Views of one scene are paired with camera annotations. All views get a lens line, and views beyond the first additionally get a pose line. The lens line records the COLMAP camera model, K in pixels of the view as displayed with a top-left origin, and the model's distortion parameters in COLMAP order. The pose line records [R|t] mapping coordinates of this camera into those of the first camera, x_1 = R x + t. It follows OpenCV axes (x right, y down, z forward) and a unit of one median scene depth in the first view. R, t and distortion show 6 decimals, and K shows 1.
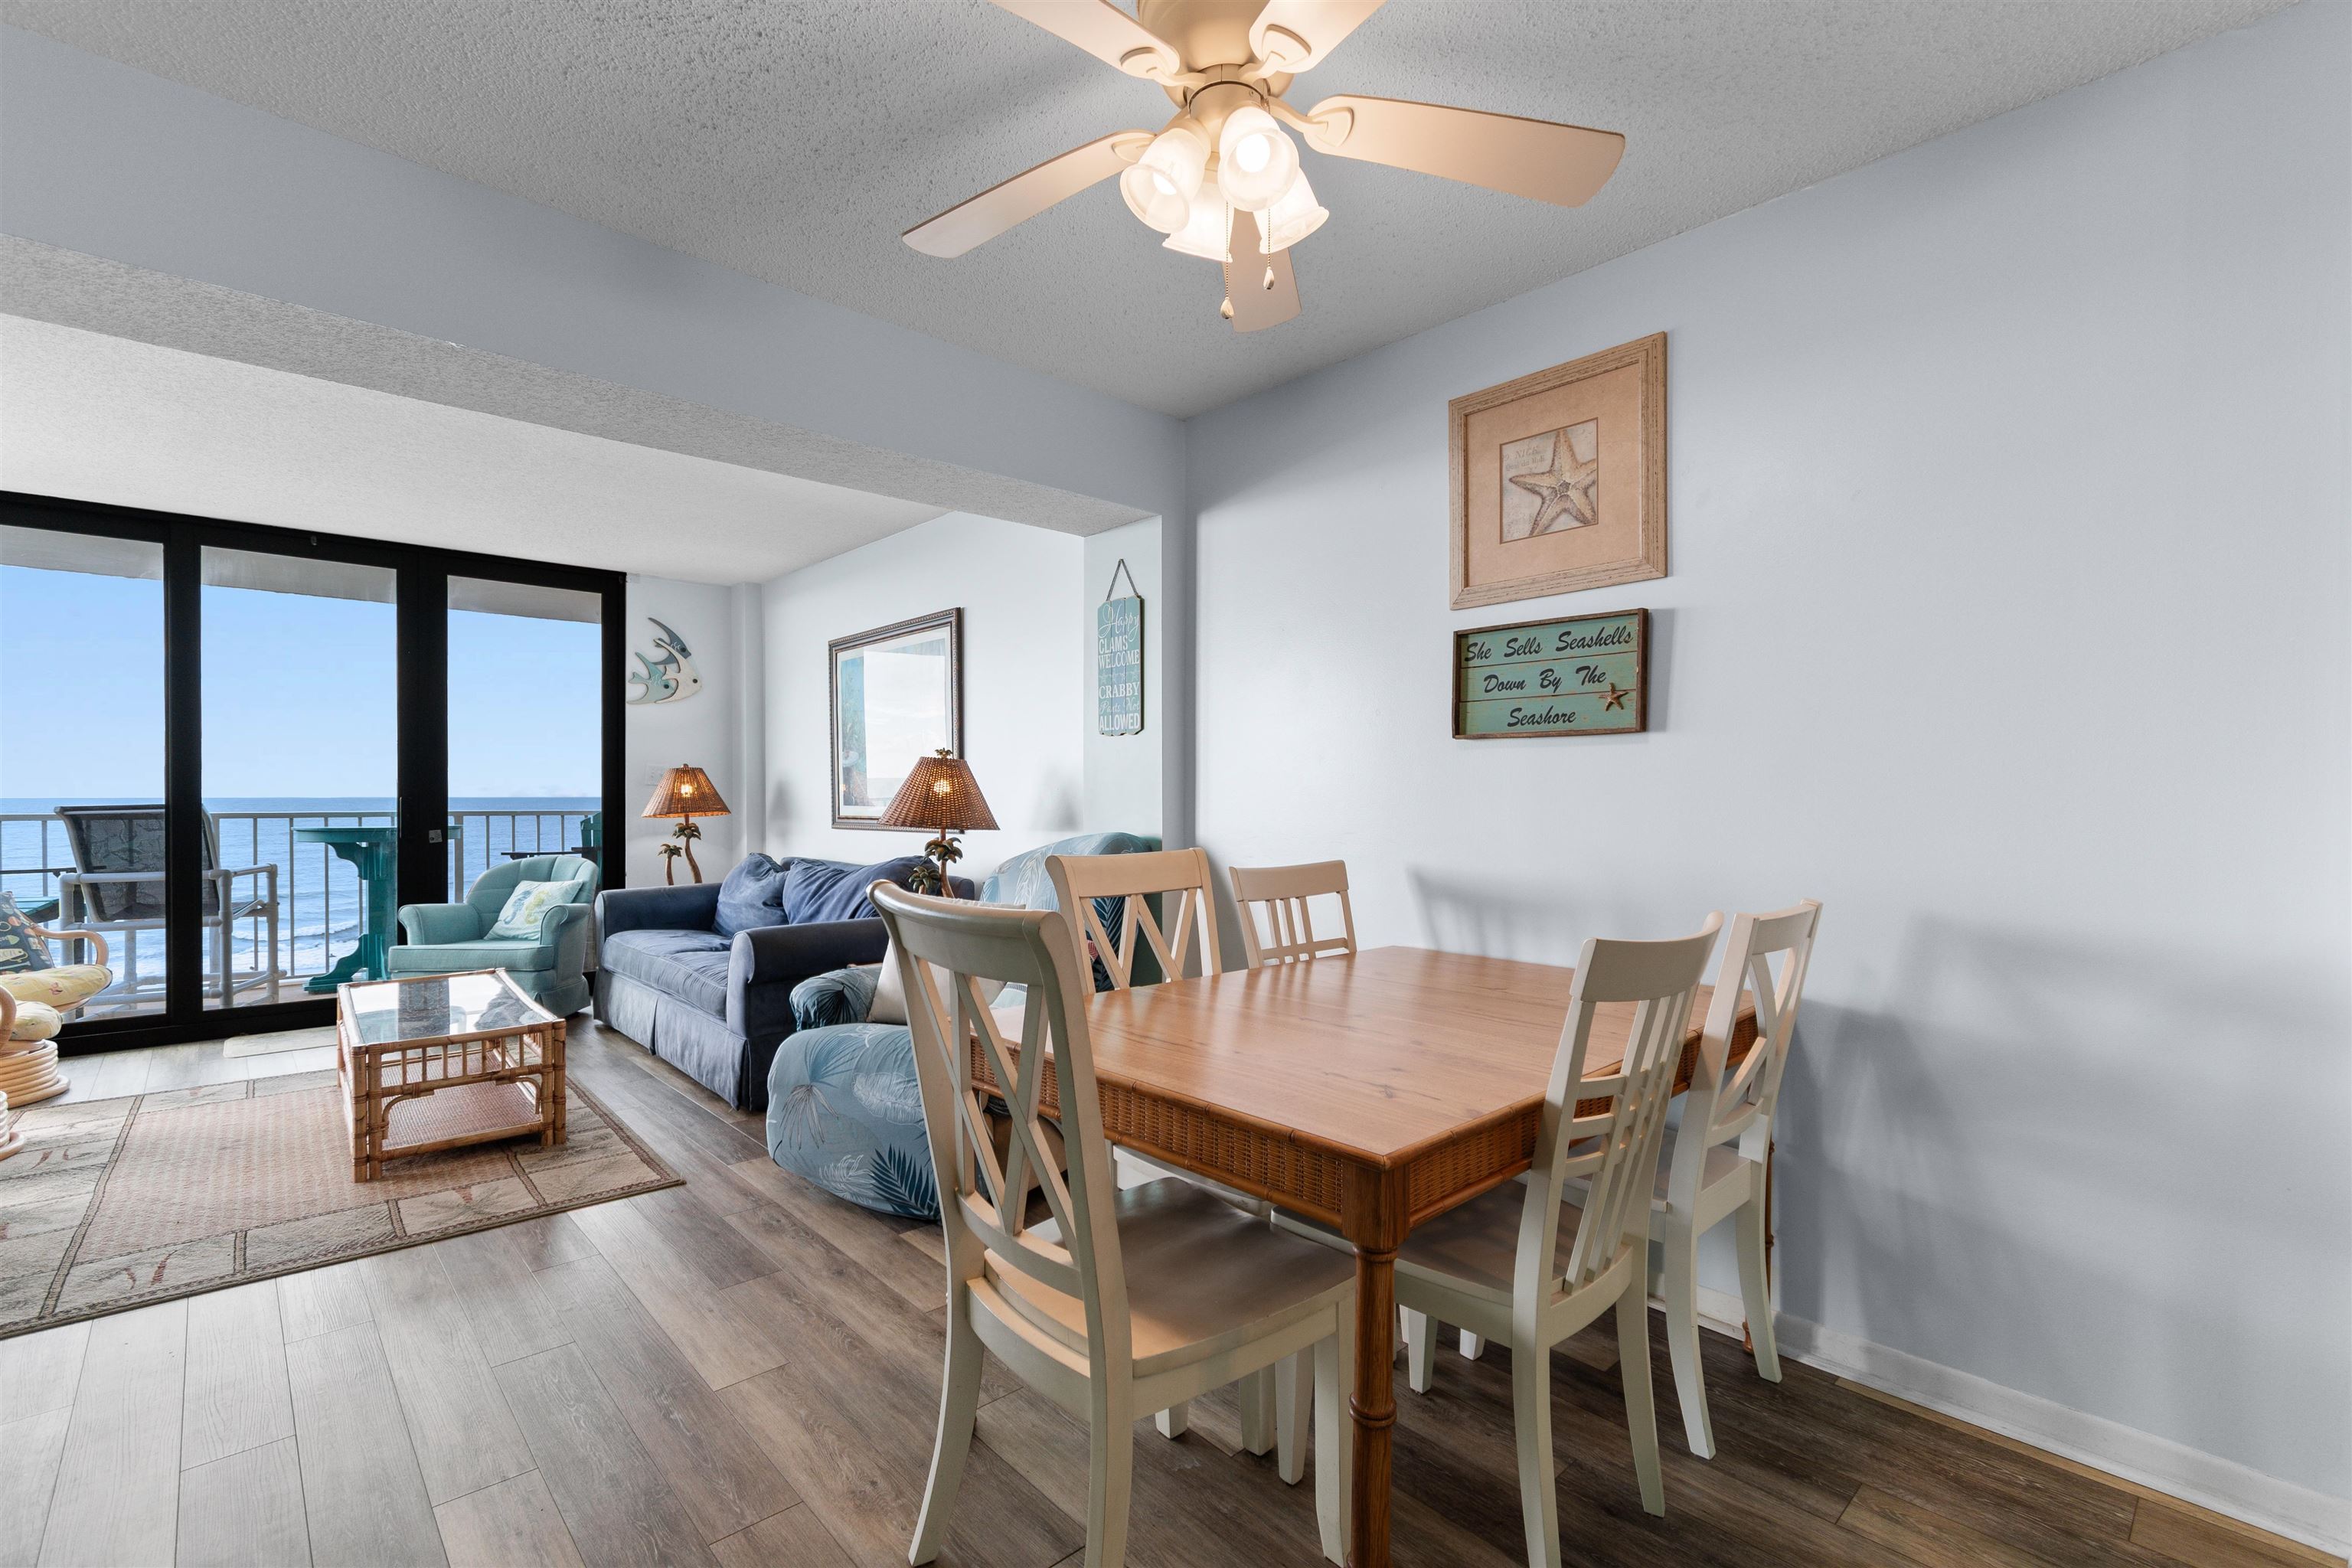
lens RADIAL K [[1042.4, 0, 1183.0], [0, 1042.4, 800.6], [0, 0, 1]] dist [0.003076, -0.001209]
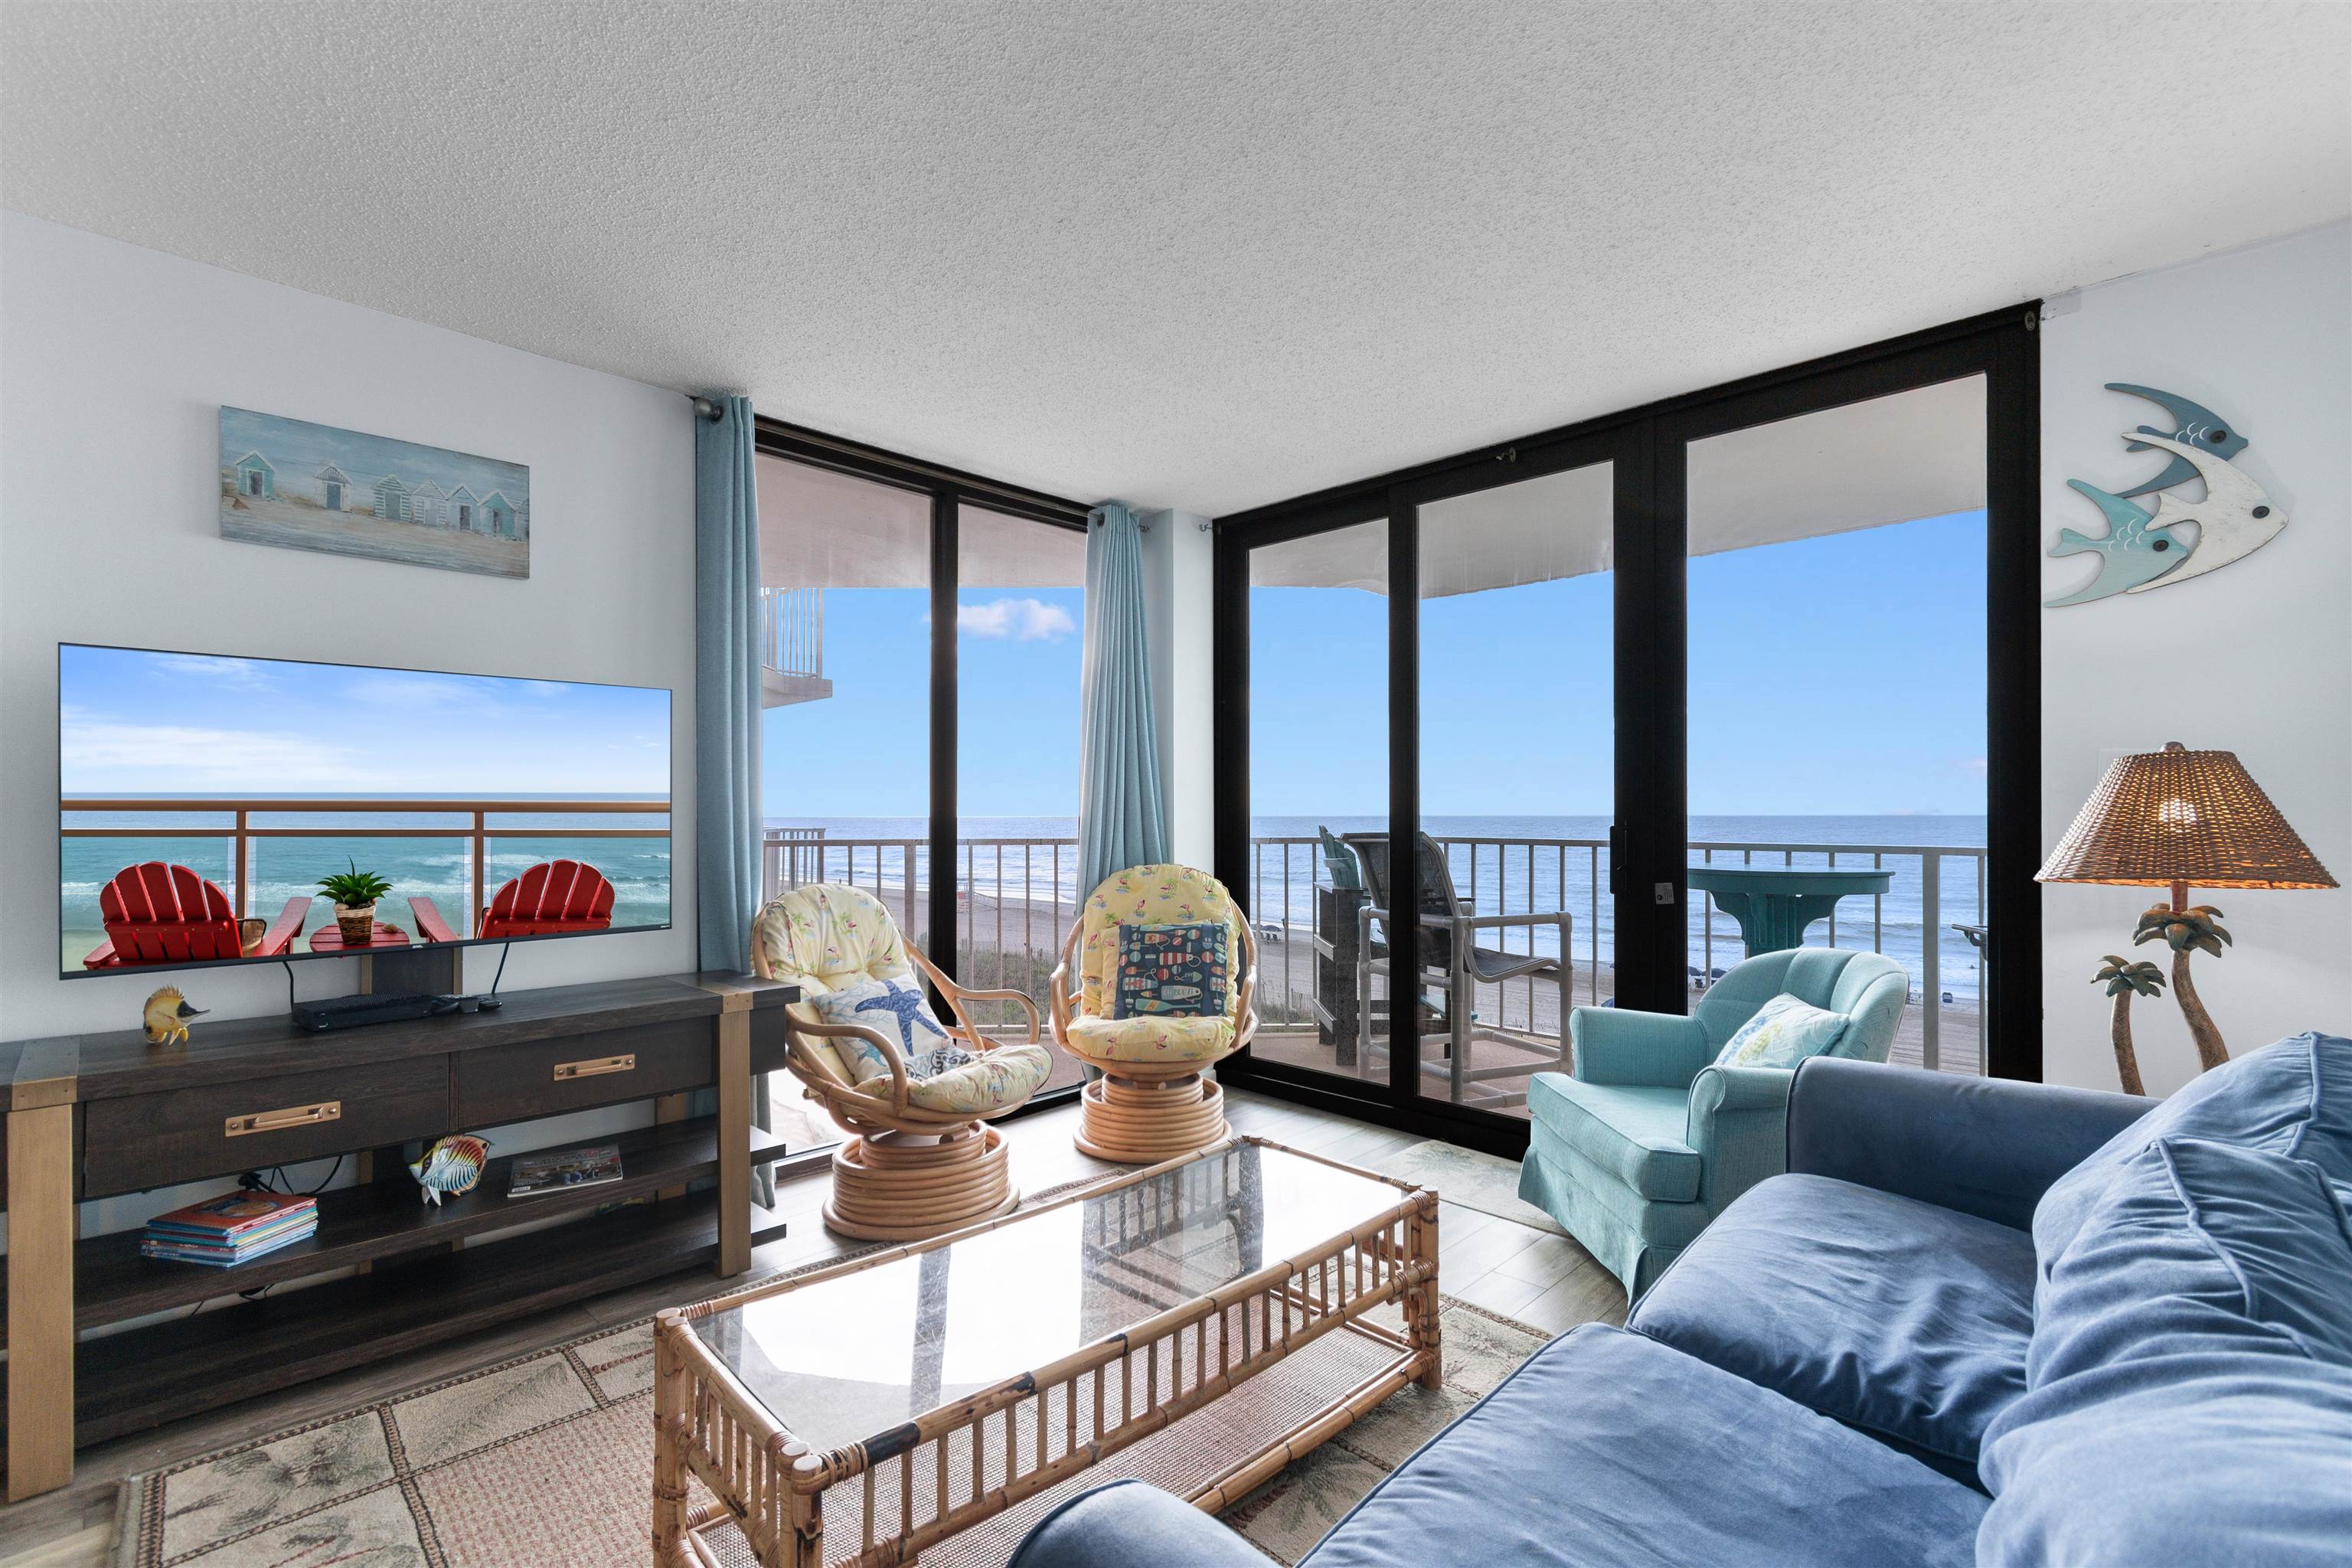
lens RADIAL K [[1042.4, 0, 1182.7], [0, 1042.4, 804.1], [0, 0, 1]] dist [0.003076, -0.001209]
pose [[0.050771, -0.007594, -0.998681, -0.163309], [-0.005342, 0.999955, -0.007876, -0.011006], [0.998696, 0.005735, 0.050728, 0.792234]]
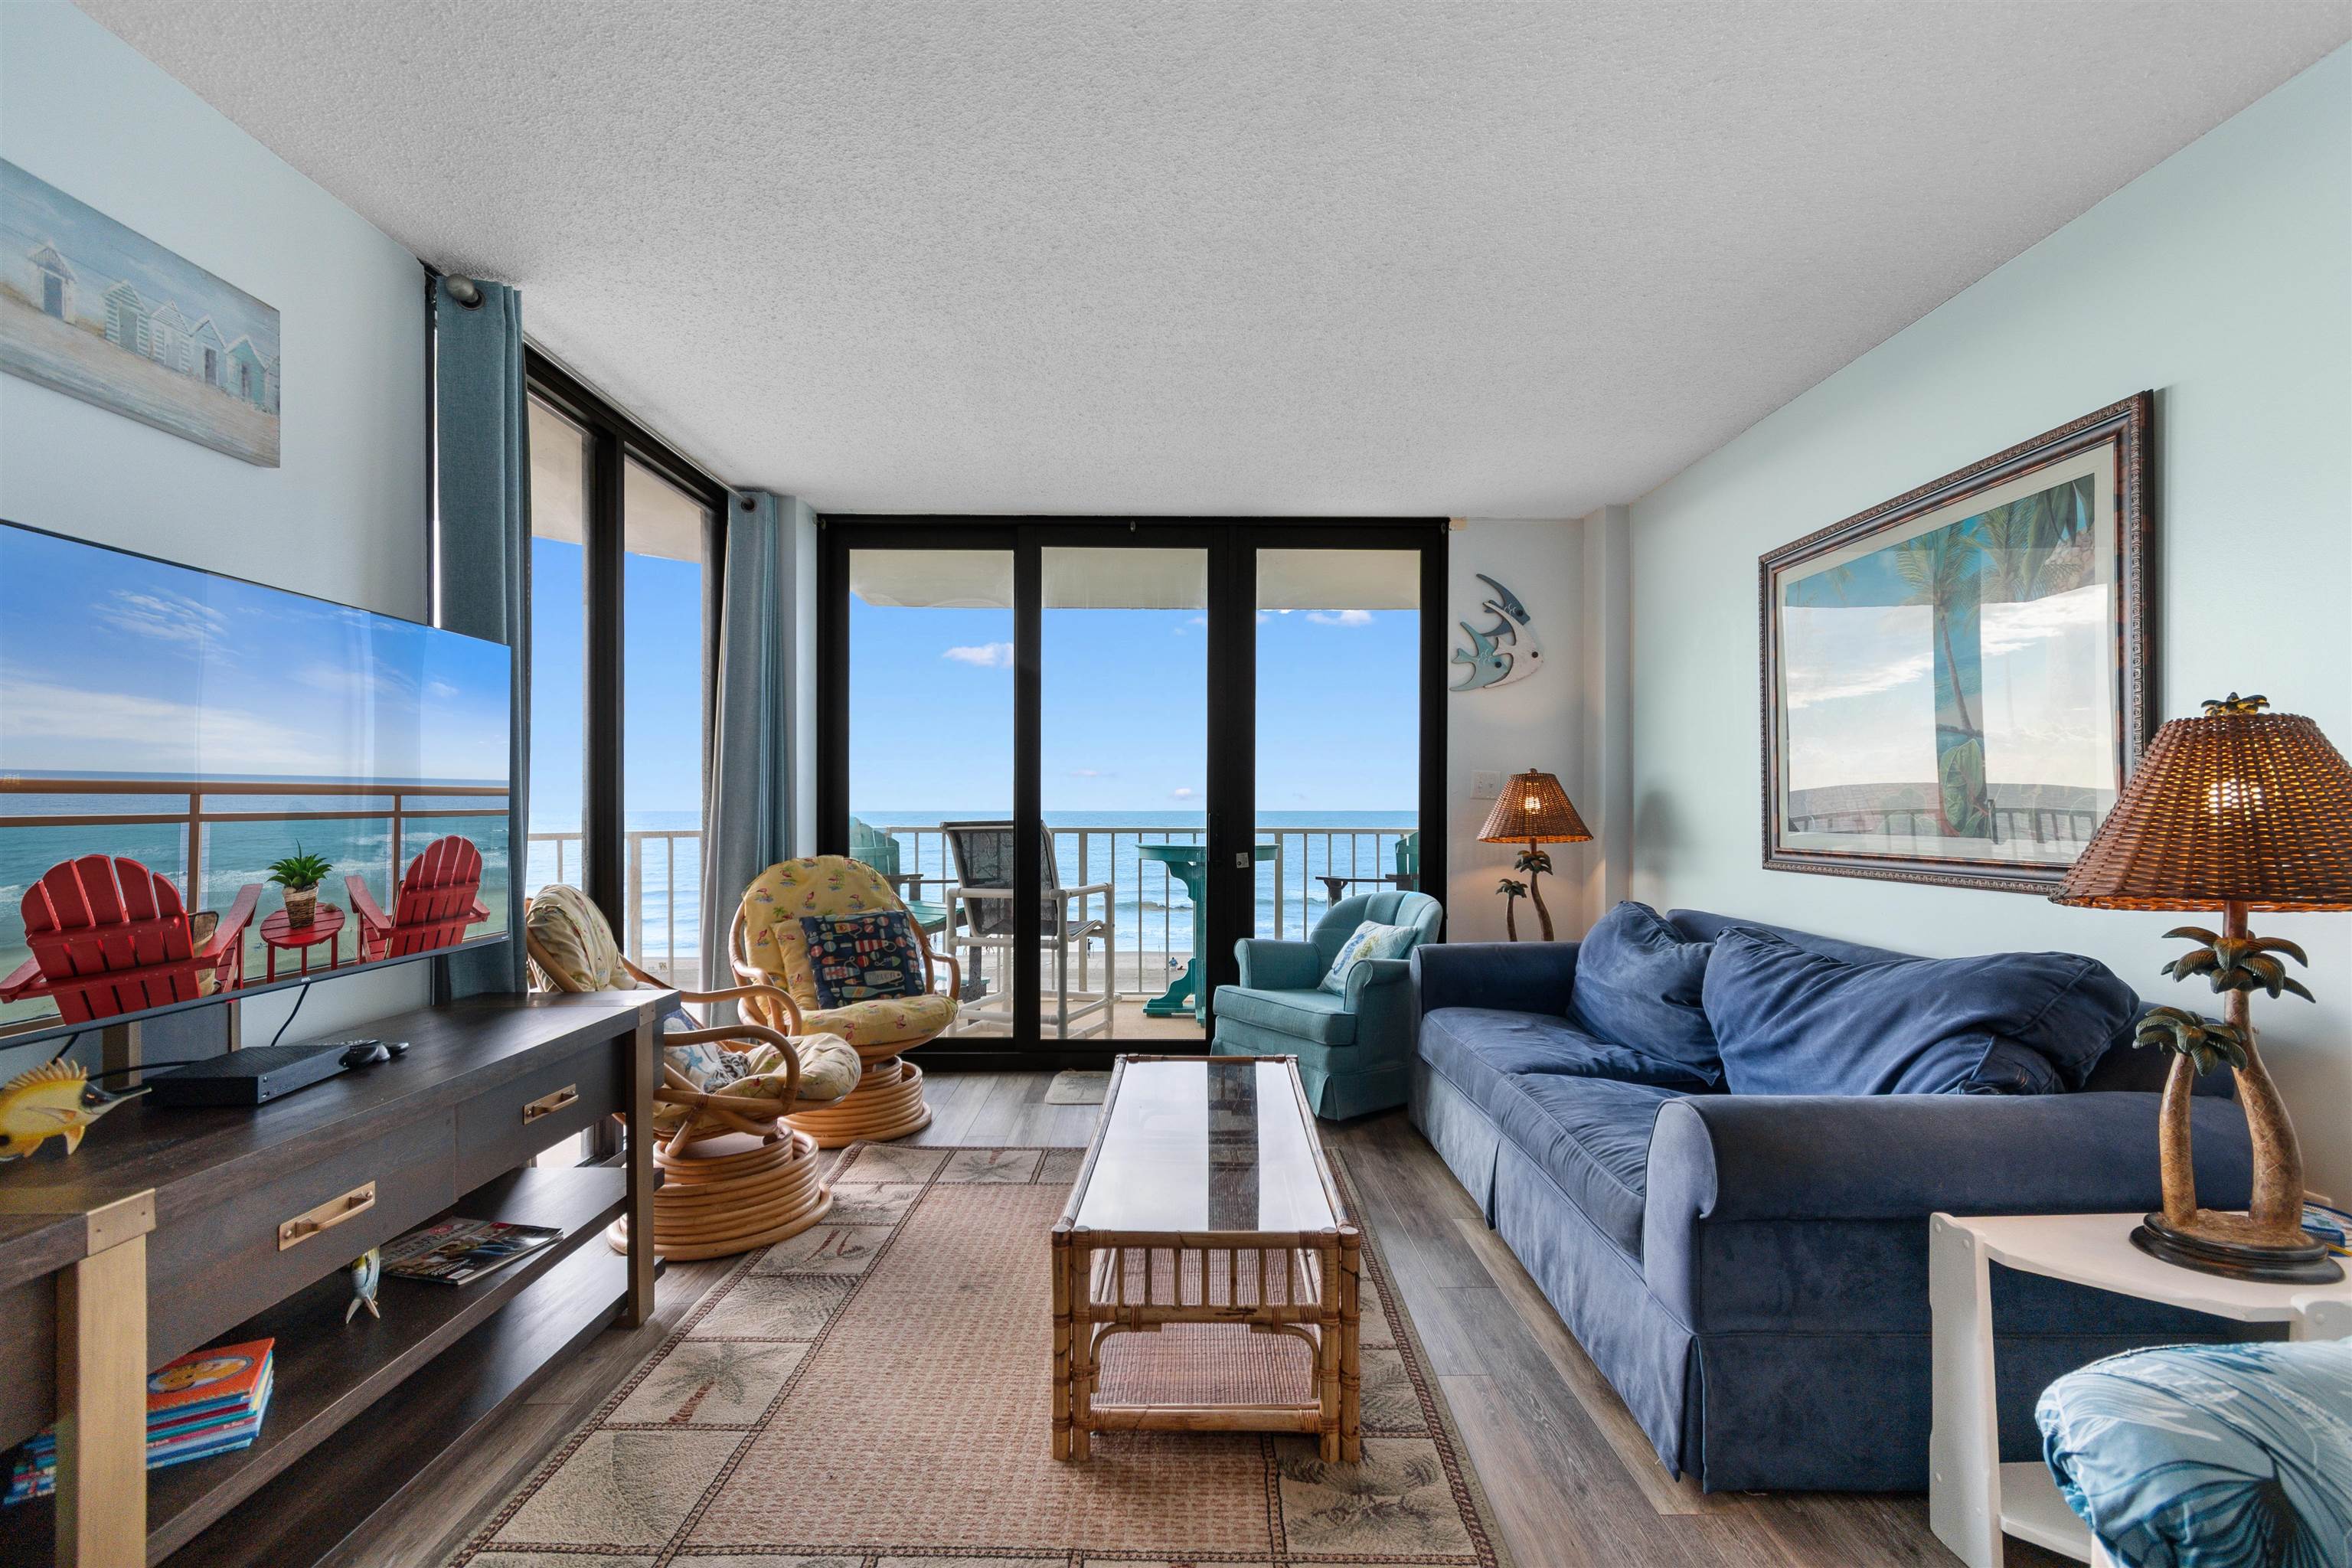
lens RADIAL K [[1042.4, 0, 1181.6], [0, 1042.4, 813.1], [0, 0, 1]] dist [0.003076, -0.001209]
pose [[0.745289, 0.004287, -0.666728, -0.216933], [-0.005385, 0.999985, 0.000410, -0.004490], [0.666720, 0.003285, 0.745301, 0.384961]]
